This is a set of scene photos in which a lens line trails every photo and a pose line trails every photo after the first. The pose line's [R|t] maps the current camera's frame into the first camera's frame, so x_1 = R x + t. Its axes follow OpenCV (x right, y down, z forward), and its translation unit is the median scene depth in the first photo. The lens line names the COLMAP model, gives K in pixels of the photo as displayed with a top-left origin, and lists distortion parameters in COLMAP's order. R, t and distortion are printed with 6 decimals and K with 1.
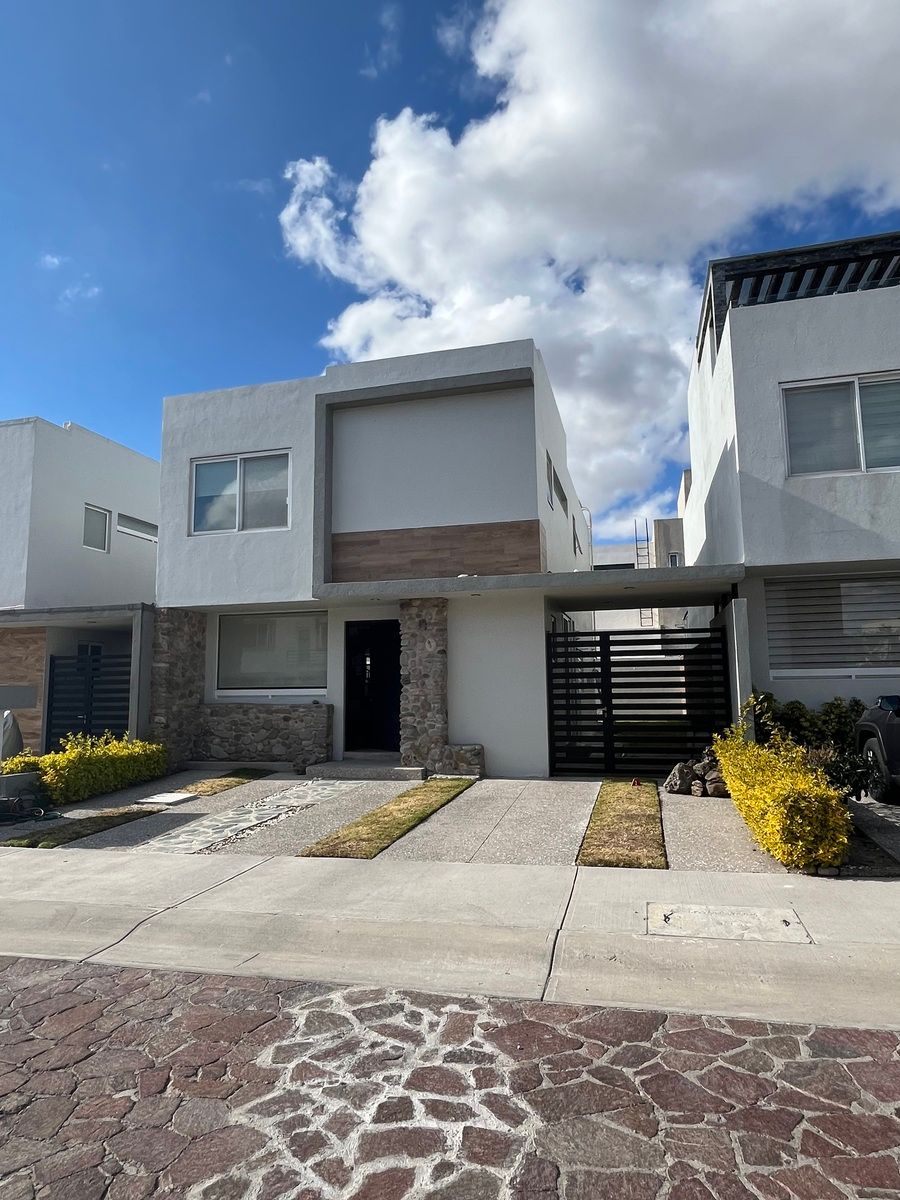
lens RADIAL K [[709.9, 0, 447.2], [0, 709.9, 604.3], [0, 0, 1]] dist [-0.006371, 0.002283]
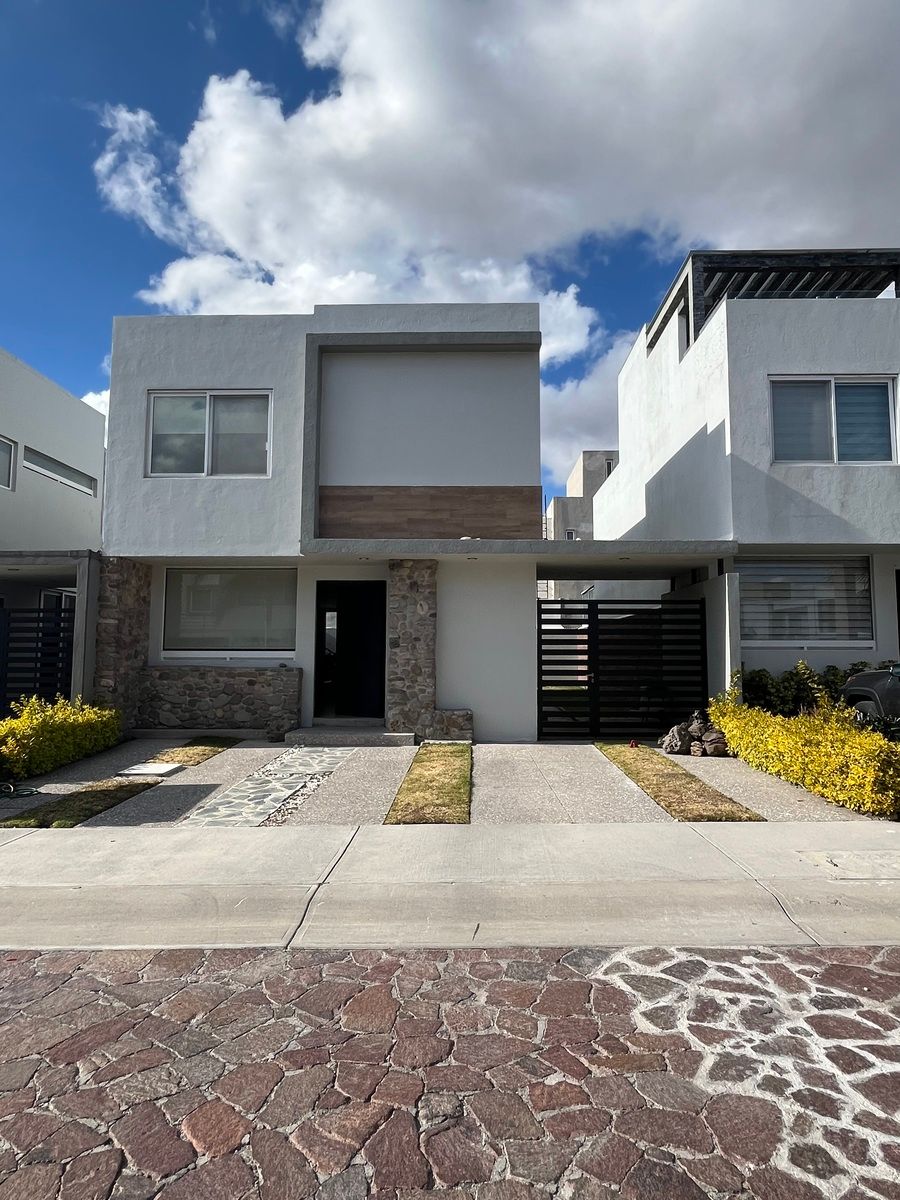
lens RADIAL K [[709.9, 0, 452.0], [0, 709.9, 599.4], [0, 0, 1]] dist [-0.006371, 0.002283]
pose [[0.971957, 0.034404, 0.232630, -0.236794], [-0.042491, 0.998651, 0.029842, 0.016806], [-0.231290, -0.038890, 0.972107, 0.050542]]
